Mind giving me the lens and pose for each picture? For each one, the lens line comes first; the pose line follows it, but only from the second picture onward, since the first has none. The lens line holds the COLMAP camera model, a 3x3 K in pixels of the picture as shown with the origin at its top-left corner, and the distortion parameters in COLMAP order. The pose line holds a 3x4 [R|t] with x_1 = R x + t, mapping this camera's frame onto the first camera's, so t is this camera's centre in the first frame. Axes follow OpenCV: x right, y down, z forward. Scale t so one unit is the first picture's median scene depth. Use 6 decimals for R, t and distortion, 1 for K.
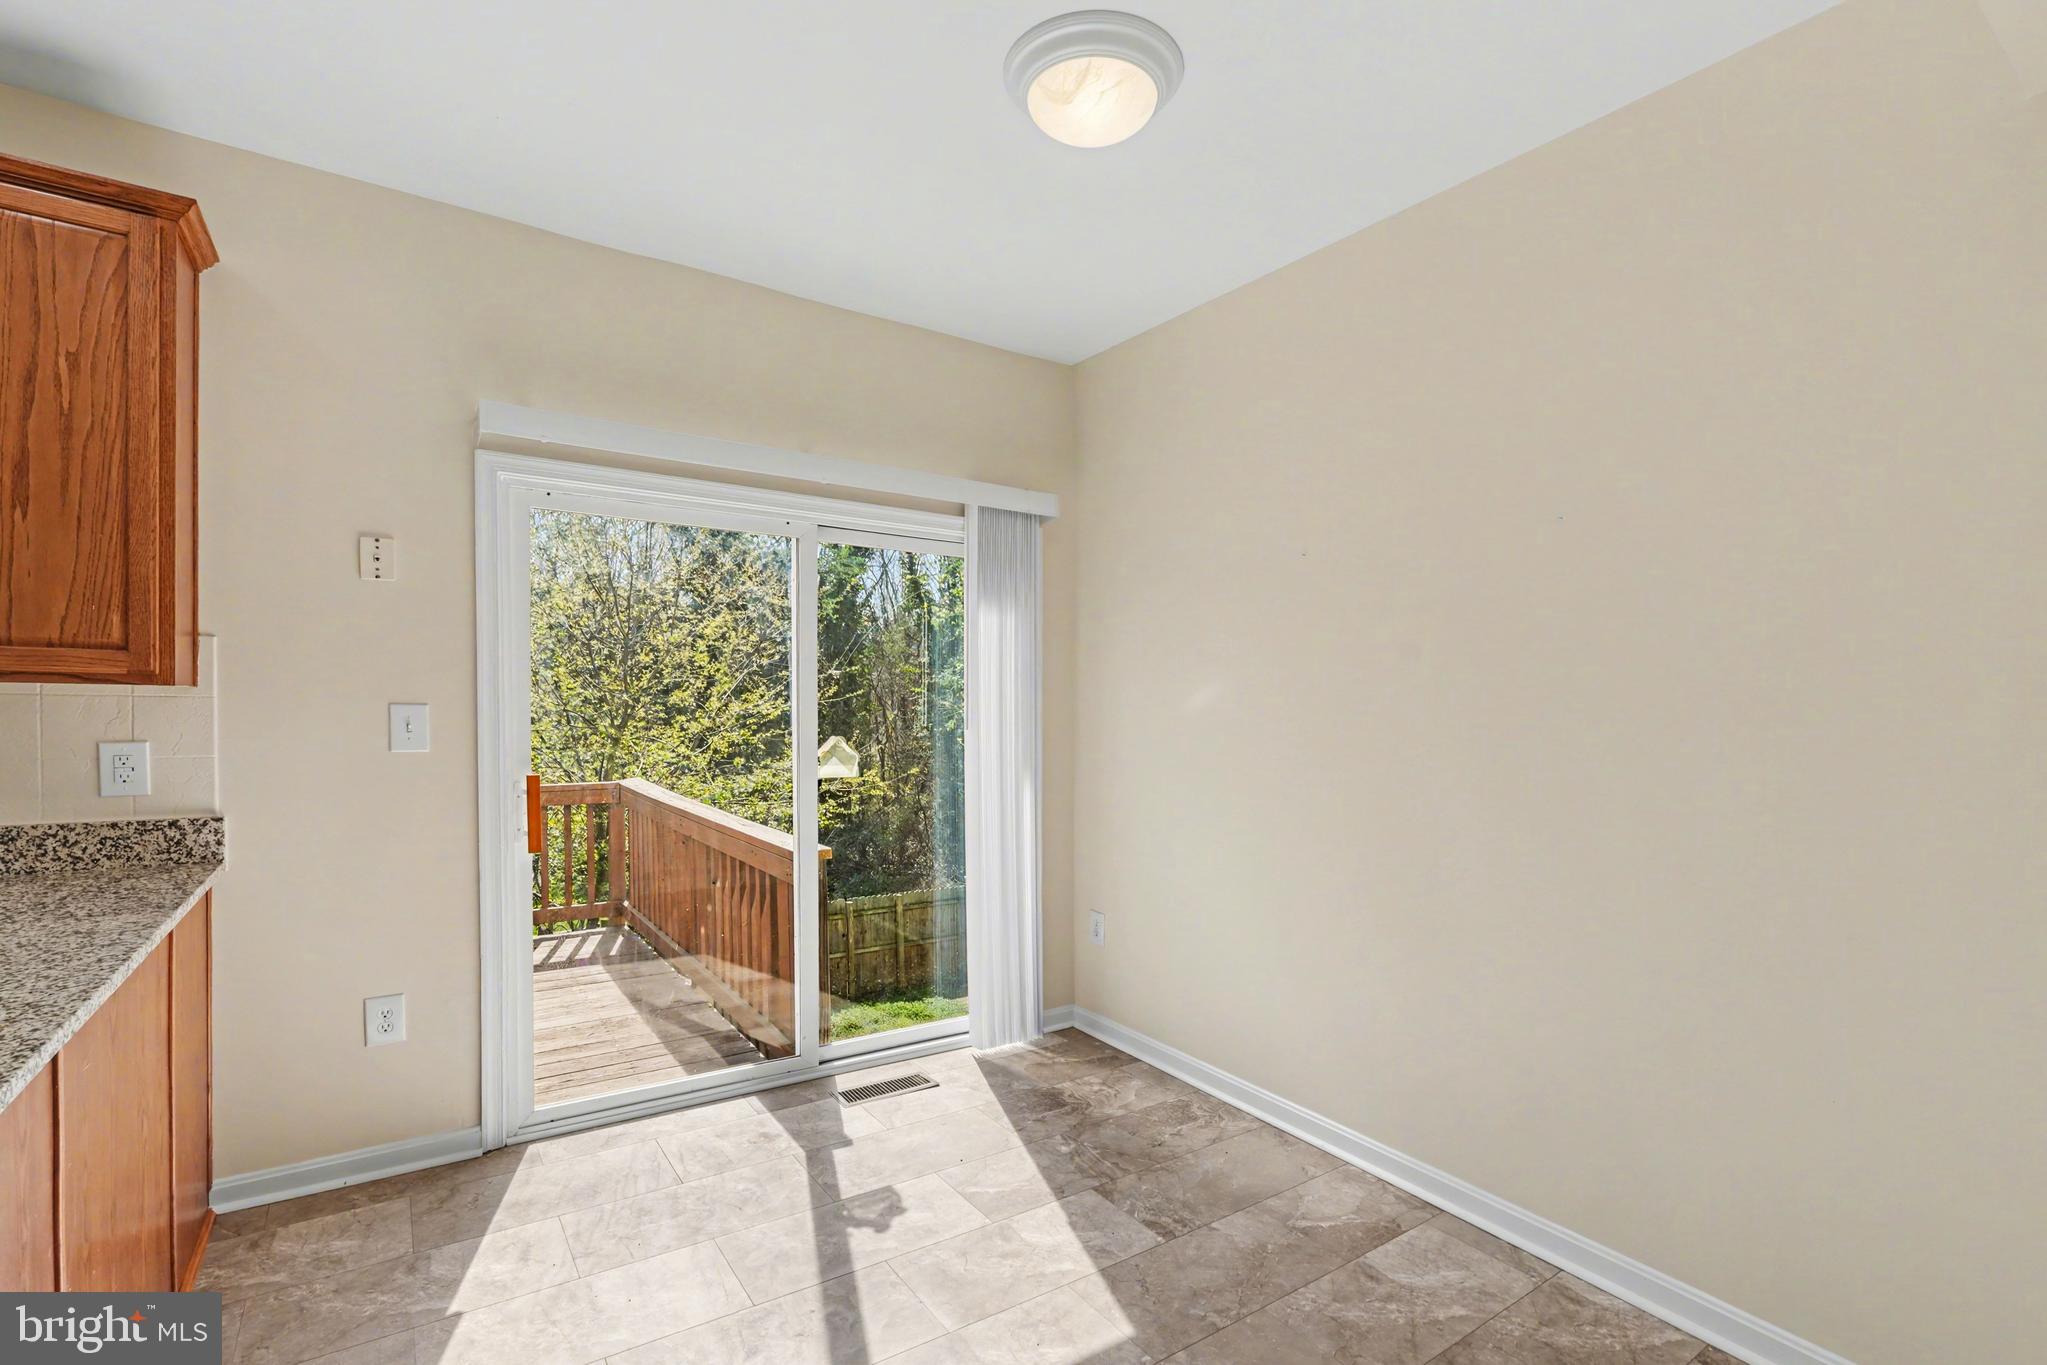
lens RADIAL K [[933.6, 0, 1024.0], [0, 933.6, 685.9], [0, 0, 1]] dist [-0.013410, 0.004331]
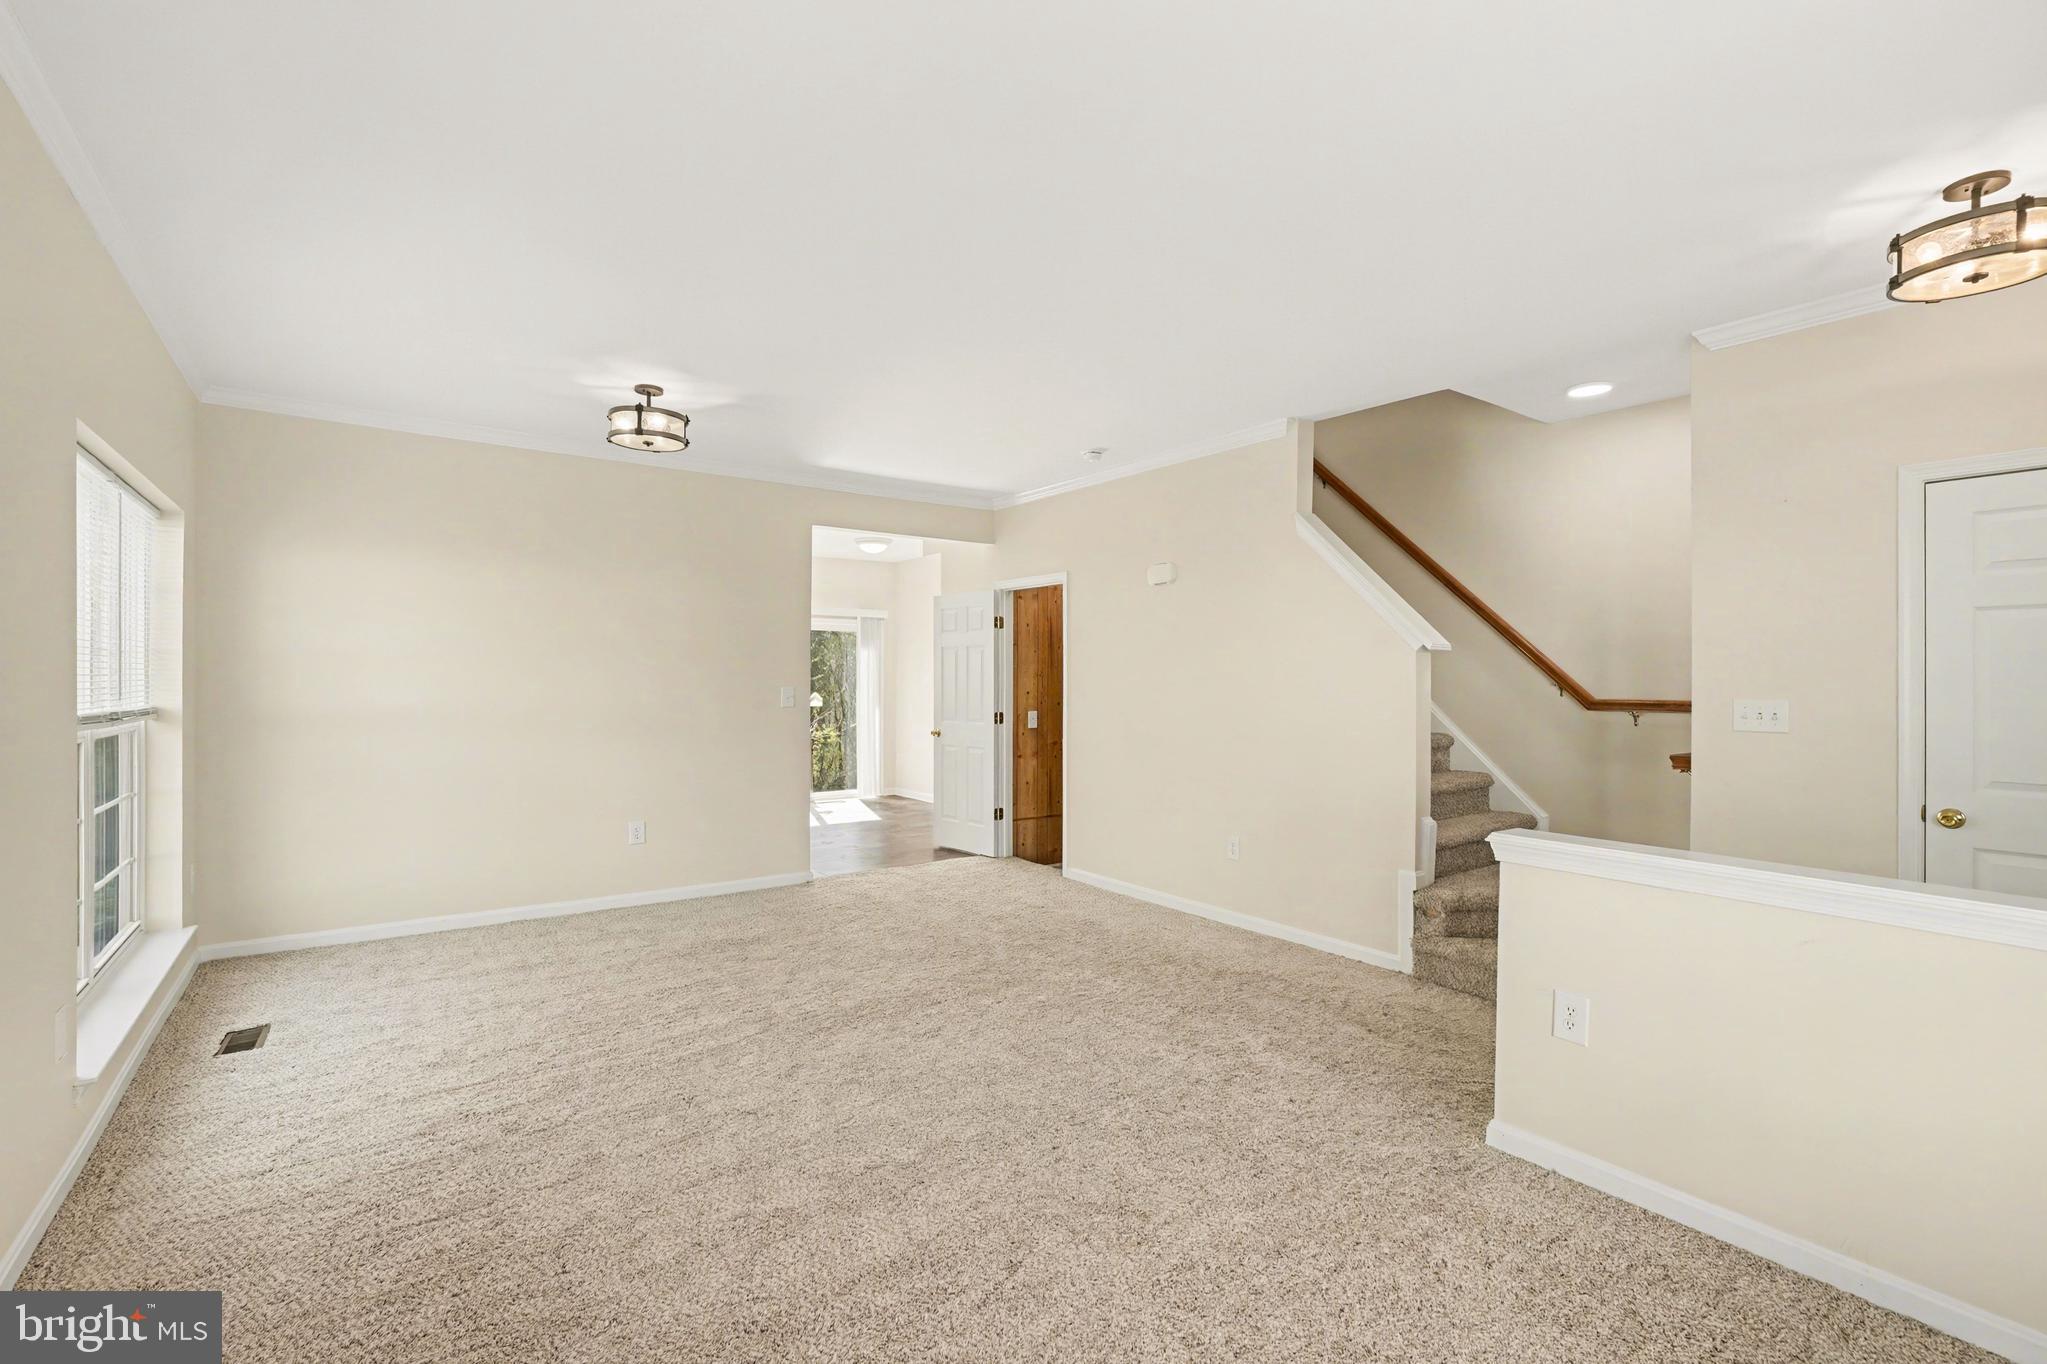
lens RADIAL K [[933.6, 0, 1022.9], [0, 933.6, 680.3], [0, 0, 1]] dist [-0.013410, 0.004331]
pose [[0.995221, -0.001931, 0.097627, 0.168539], [0.001479, 0.999988, 0.004709, -0.002222], [-0.097635, -0.004542, 0.995212, -1.945157]]
